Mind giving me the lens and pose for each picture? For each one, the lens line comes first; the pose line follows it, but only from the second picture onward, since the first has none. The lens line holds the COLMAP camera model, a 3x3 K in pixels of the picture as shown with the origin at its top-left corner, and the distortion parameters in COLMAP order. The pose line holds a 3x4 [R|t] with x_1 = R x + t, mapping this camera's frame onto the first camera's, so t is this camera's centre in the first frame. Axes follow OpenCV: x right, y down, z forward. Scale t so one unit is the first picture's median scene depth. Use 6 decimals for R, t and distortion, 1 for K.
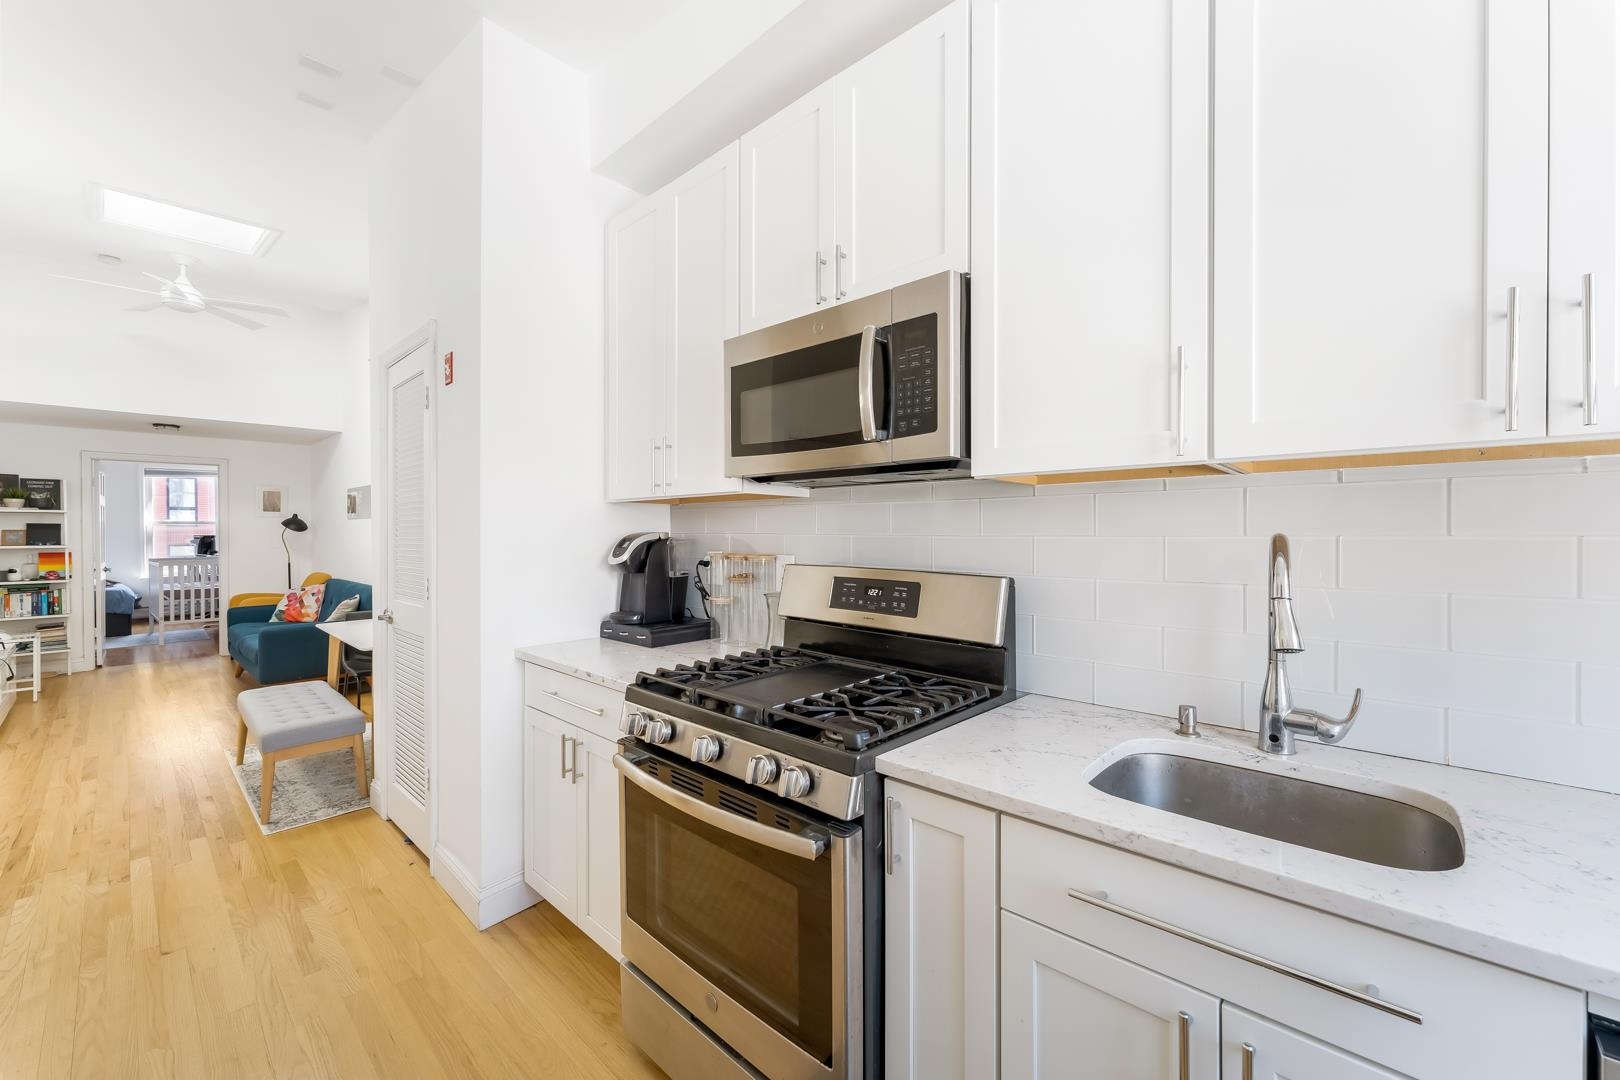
lens RADIAL K [[649.8, 0, 810.0], [0, 649.8, 540.0], [0, 0, 1]] dist [-0.000126, 0.003179]
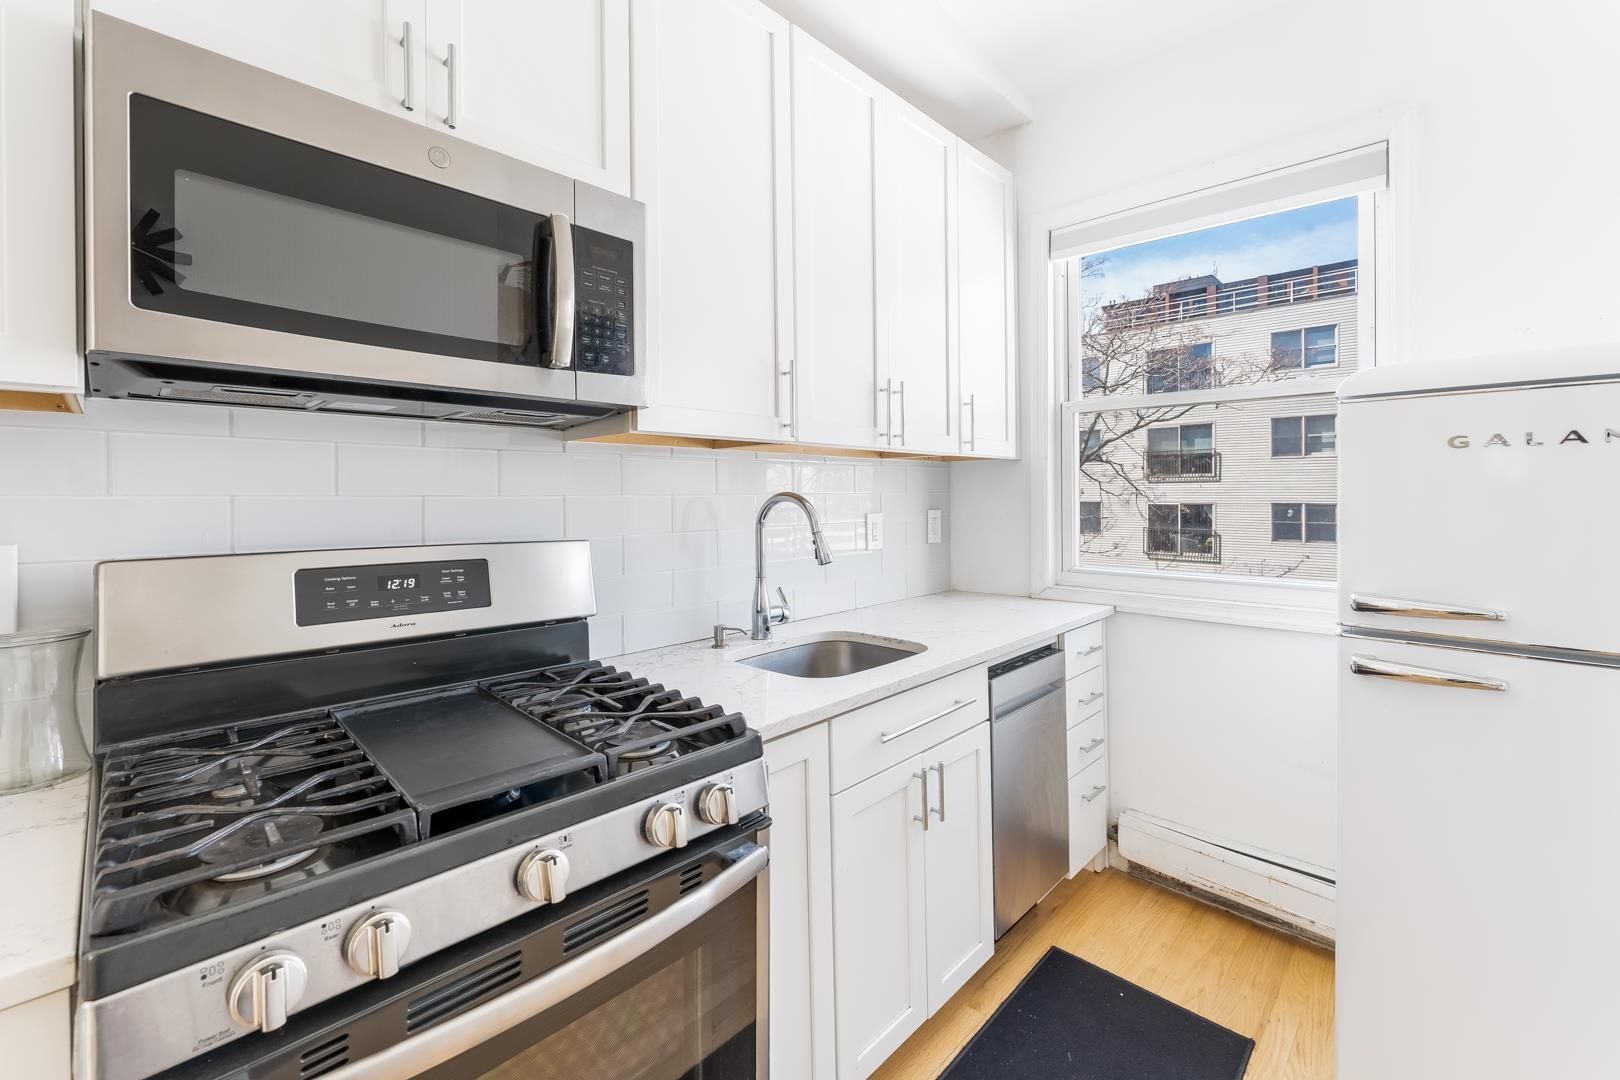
lens RADIAL K [[673.7, 0, 803.2], [0, 673.7, 495.8], [0, 0, 1]] dist [0.000260, -0.008404]
pose [[0.027306, 0.001461, 0.999626, -0.171646], [0.018499, 0.999827, -0.001966, 0.000607], [-0.999456, 0.018546, 0.027275, 0.178612]]
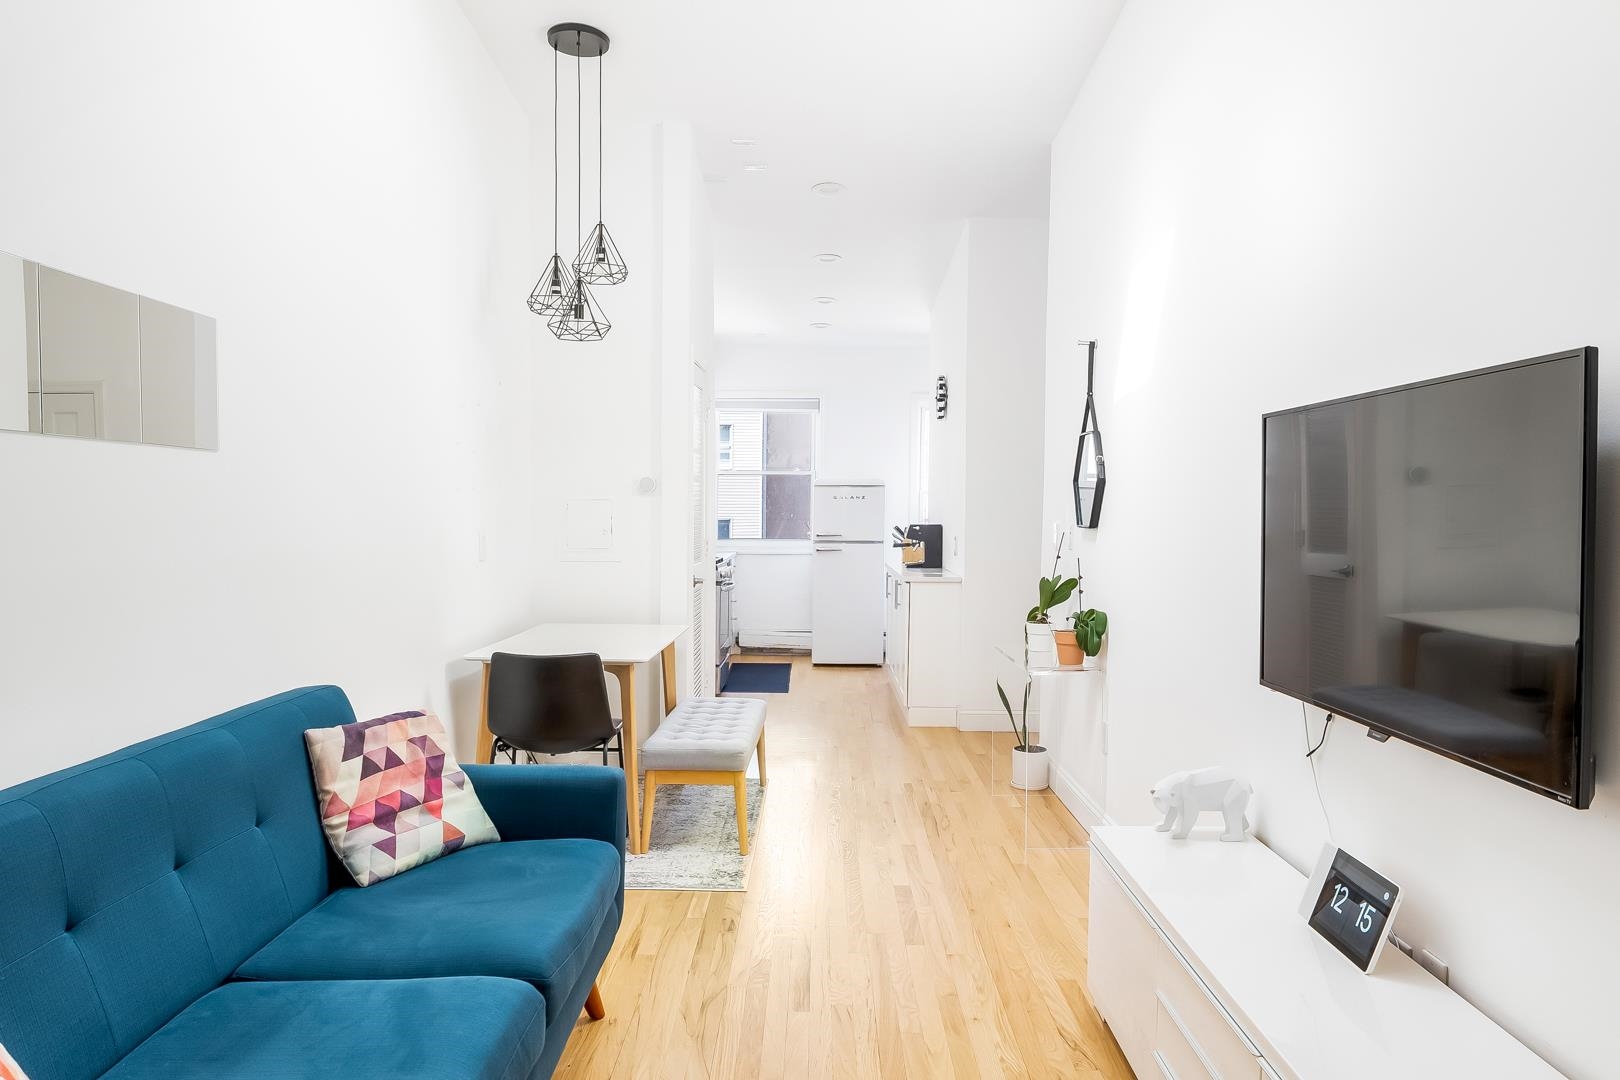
lens RADIAL K [[1107.1, 0, 783.2], [0, 1107.1, 540.1], [0, 0, 1]] dist [-0.001253, -0.001210]
pose [[-0.656643, -0.023390, 0.753838, -1.099250], [0.006852, 0.999293, 0.036974, -0.011470], [-0.754170, 0.029444, -0.656019, 1.072456]]
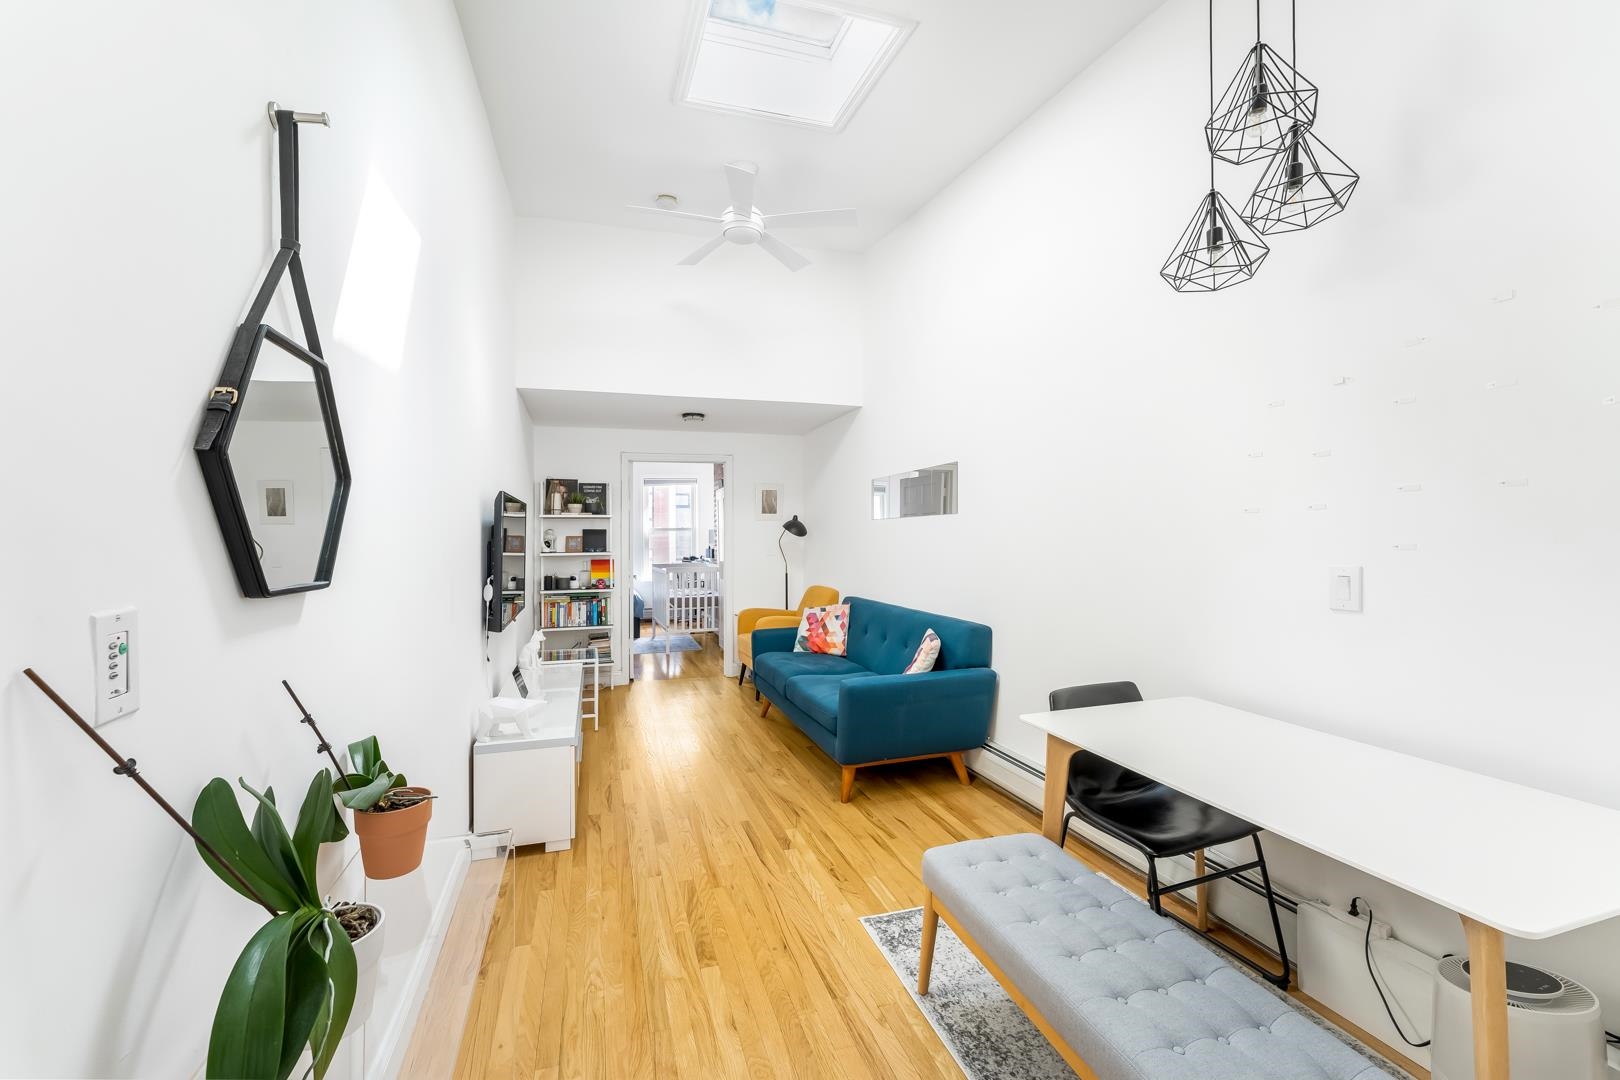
lens RADIAL K [[637.2, 0, 797.0], [0, 637.2, 532.2], [0, 0, 1]] dist [-0.003589, -0.000135]
pose [[0.872056, -0.008940, -0.489324, -0.458042], [0.000513, 0.999849, -0.017353, -0.004739], [0.489406, 0.014882, 0.871929, 0.331976]]
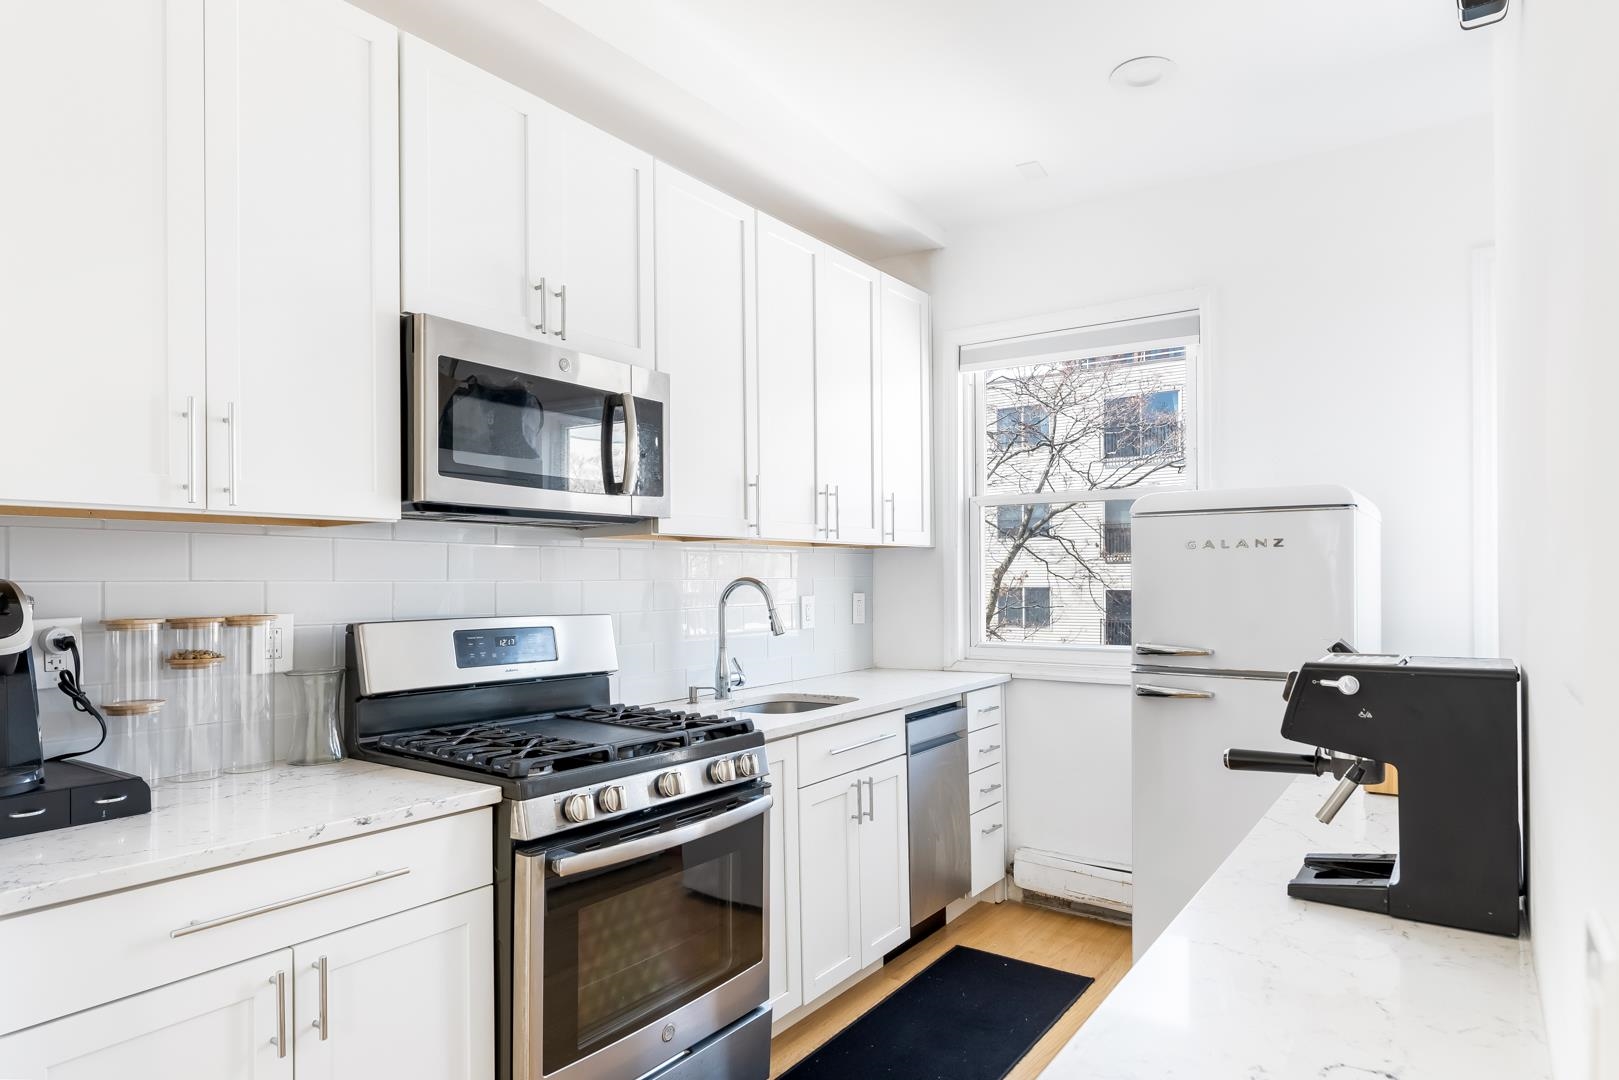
lens RADIAL K [[938.9, 0, 814.9], [0, 938.9, 588.4], [0, 0, 1]] dist [0.002394, 0.000072]
pose [[-0.137644, -0.007711, 0.990452, -0.395036], [0.019207, 0.999761, 0.010453, -0.000414], [-0.990296, 0.020462, -0.137463, 0.229847]]
